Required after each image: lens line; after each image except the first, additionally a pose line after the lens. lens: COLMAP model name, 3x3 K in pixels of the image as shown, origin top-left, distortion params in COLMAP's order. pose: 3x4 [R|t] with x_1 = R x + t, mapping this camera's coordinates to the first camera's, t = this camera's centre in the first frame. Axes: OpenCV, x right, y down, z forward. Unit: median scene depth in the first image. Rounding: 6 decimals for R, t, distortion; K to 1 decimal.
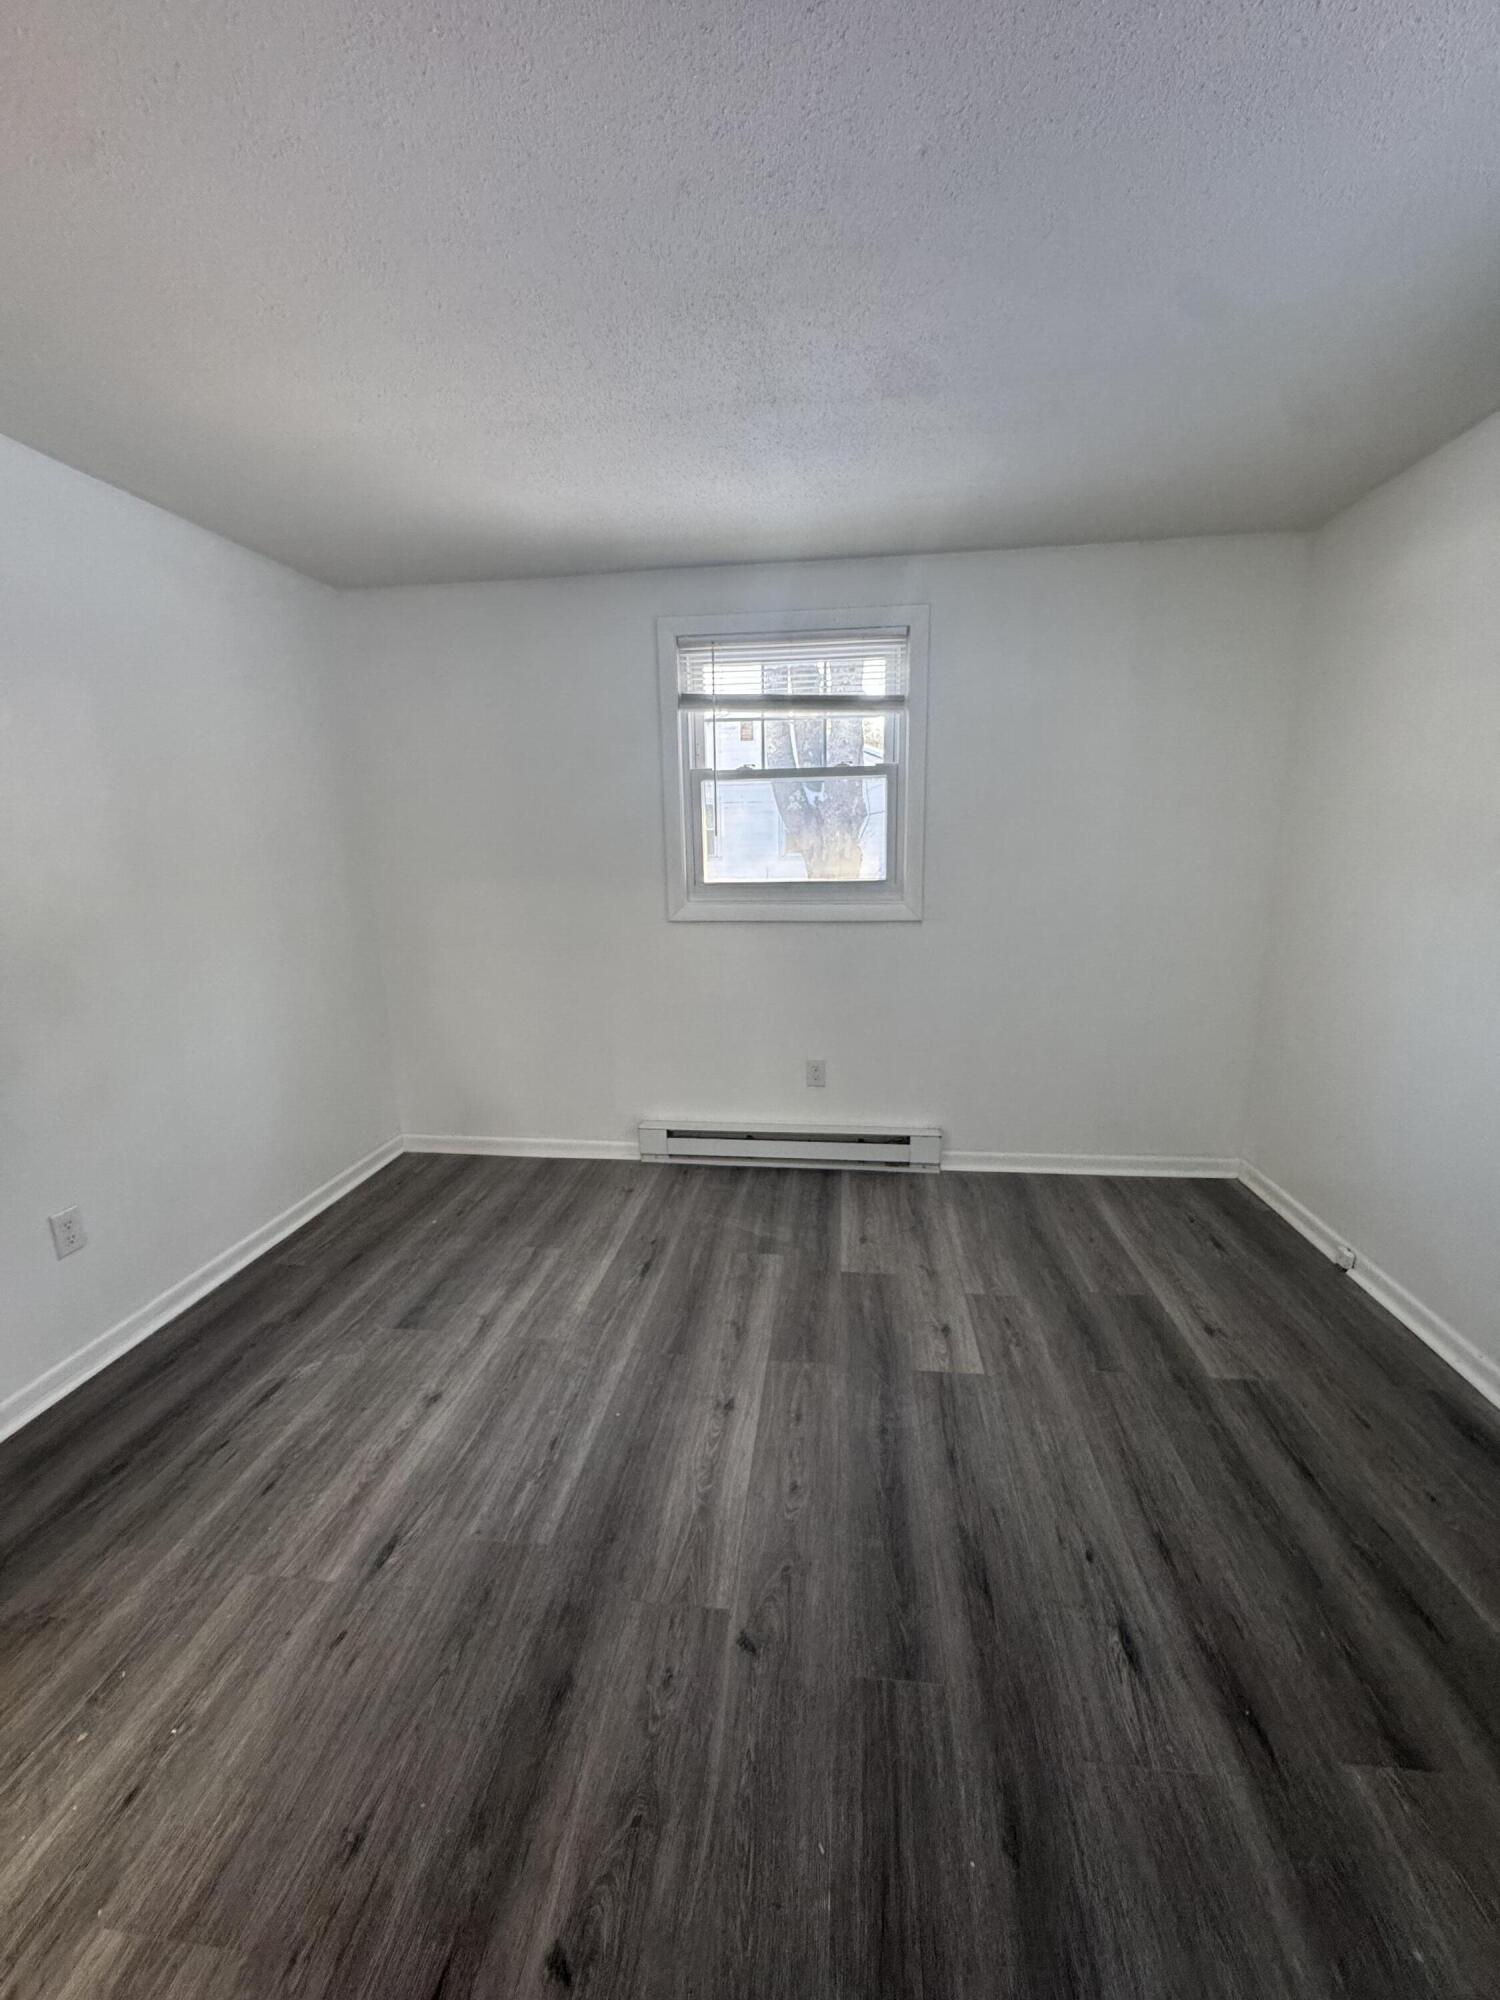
lens RADIAL K [[798.0, 0, 750.0], [0, 798.0, 1000.0], [0, 0, 1]] dist [-0.002526, 0.000521]
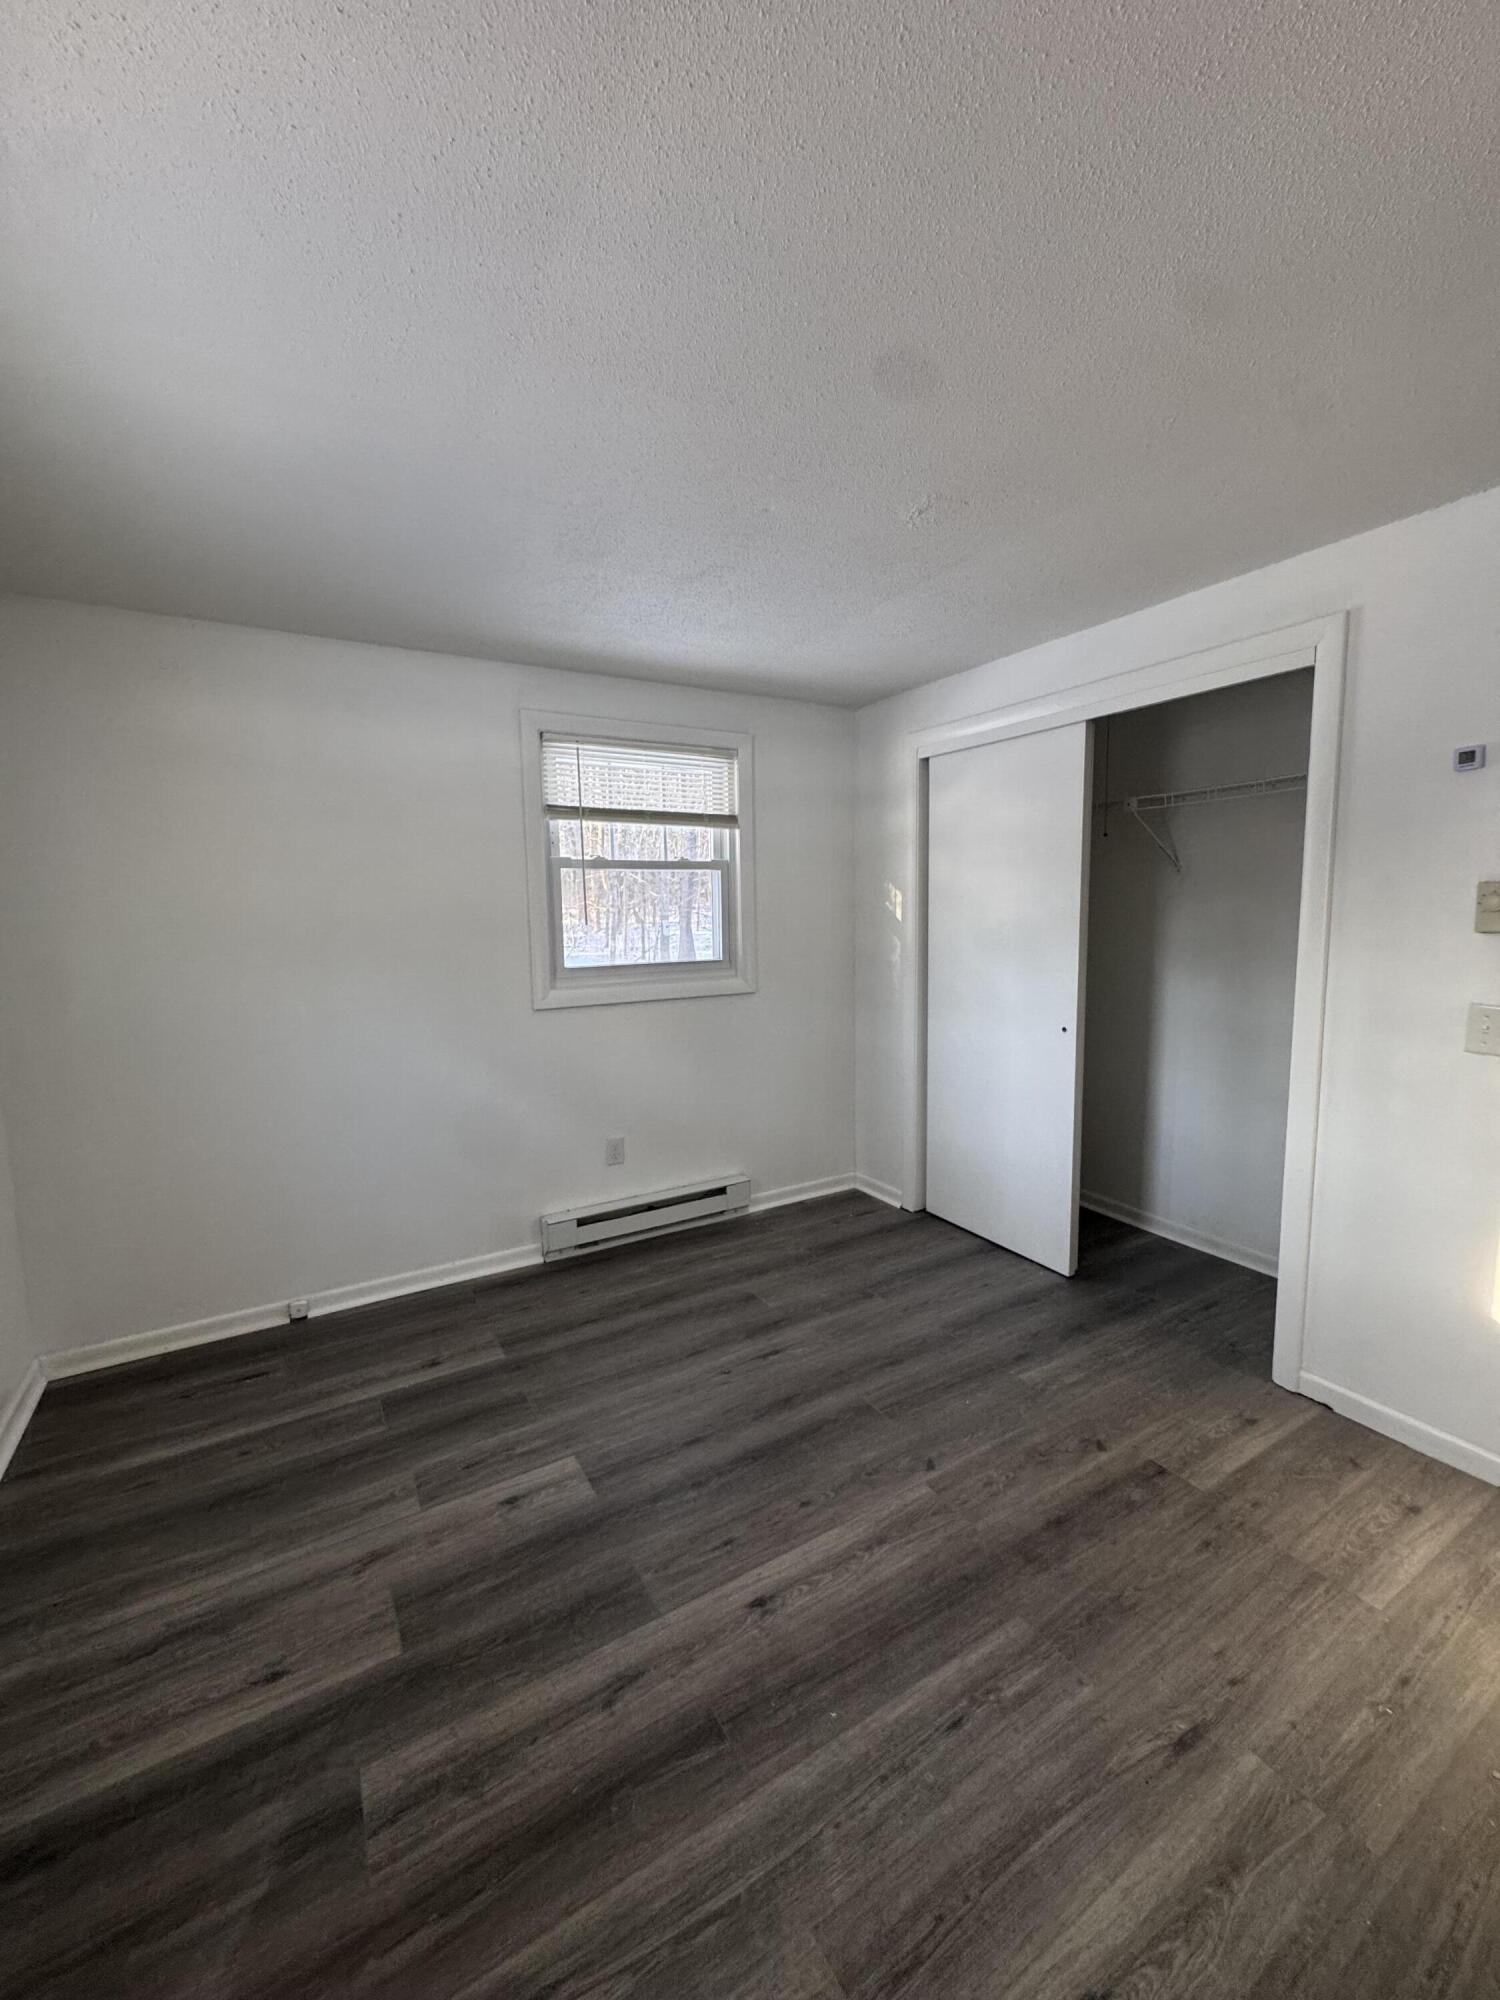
lens RADIAL K [[798.0, 0, 750.0], [0, 798.0, 1000.0], [0, 0, 1]] dist [-0.002526, 0.000521]
pose [[-0.609803, -0.058004, 0.790427, -0.629902], [0.189911, 0.957569, 0.216784, -0.270664], [-0.769463, 0.282307, -0.572913, 1.282867]]
